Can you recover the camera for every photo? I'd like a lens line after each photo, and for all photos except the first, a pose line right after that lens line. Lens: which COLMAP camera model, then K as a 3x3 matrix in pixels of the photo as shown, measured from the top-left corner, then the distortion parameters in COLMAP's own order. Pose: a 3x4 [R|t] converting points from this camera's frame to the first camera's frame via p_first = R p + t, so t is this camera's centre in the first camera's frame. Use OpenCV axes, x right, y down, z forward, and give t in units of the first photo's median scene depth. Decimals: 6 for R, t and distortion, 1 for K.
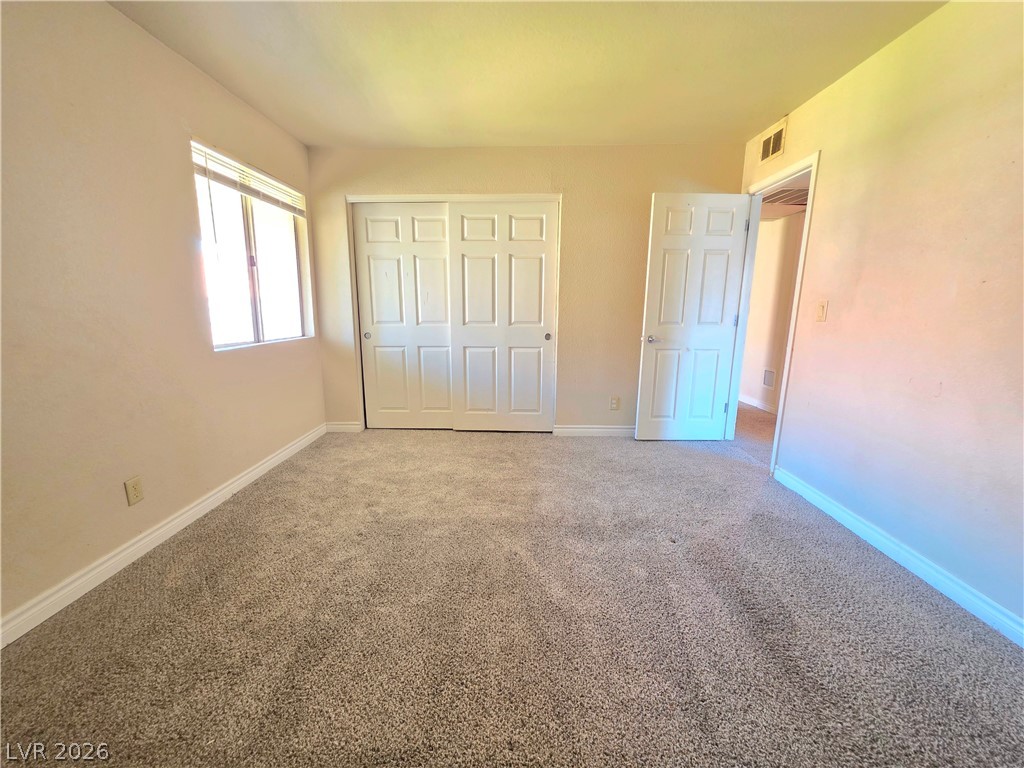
lens RADIAL K [[411.2, 0, 511.6], [0, 411.2, 384.0], [0, 0, 1]] dist [0.001361, -0.000109]
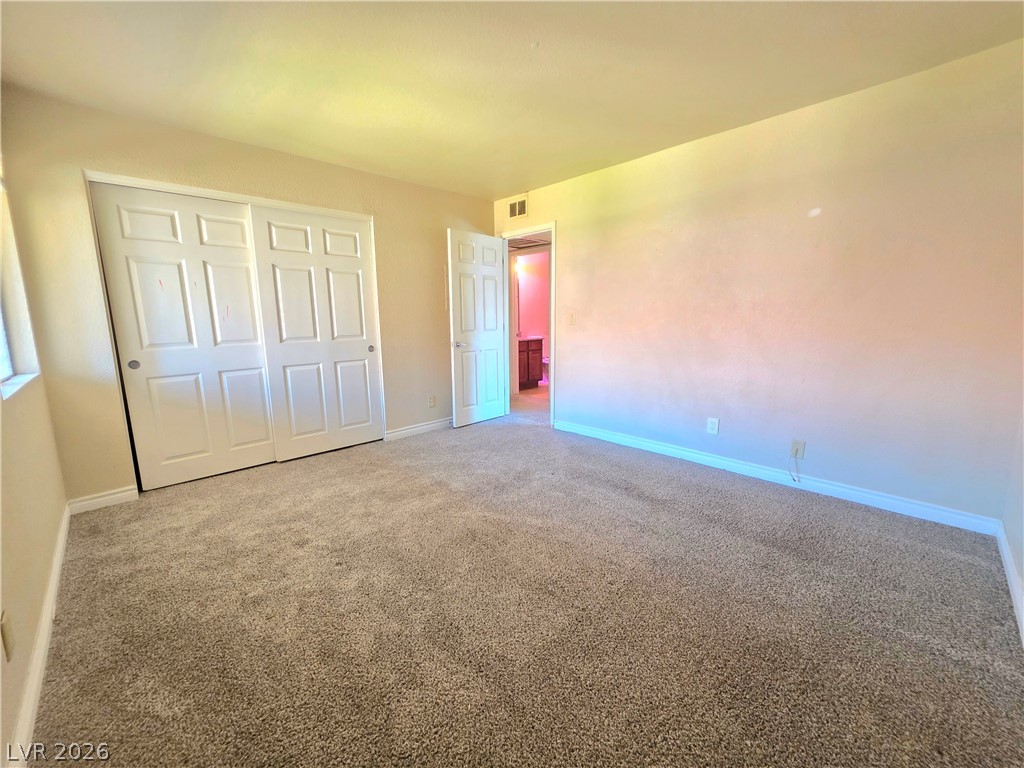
lens RADIAL K [[411.2, 0, 506.5], [0, 411.2, 385.7], [0, 0, 1]] dist [0.001361, -0.000109]
pose [[0.700251, -0.131940, 0.701599, -0.445233], [0.153148, 0.987656, 0.032881, -0.003984], [-0.697277, 0.084424, 0.711813, 0.021990]]
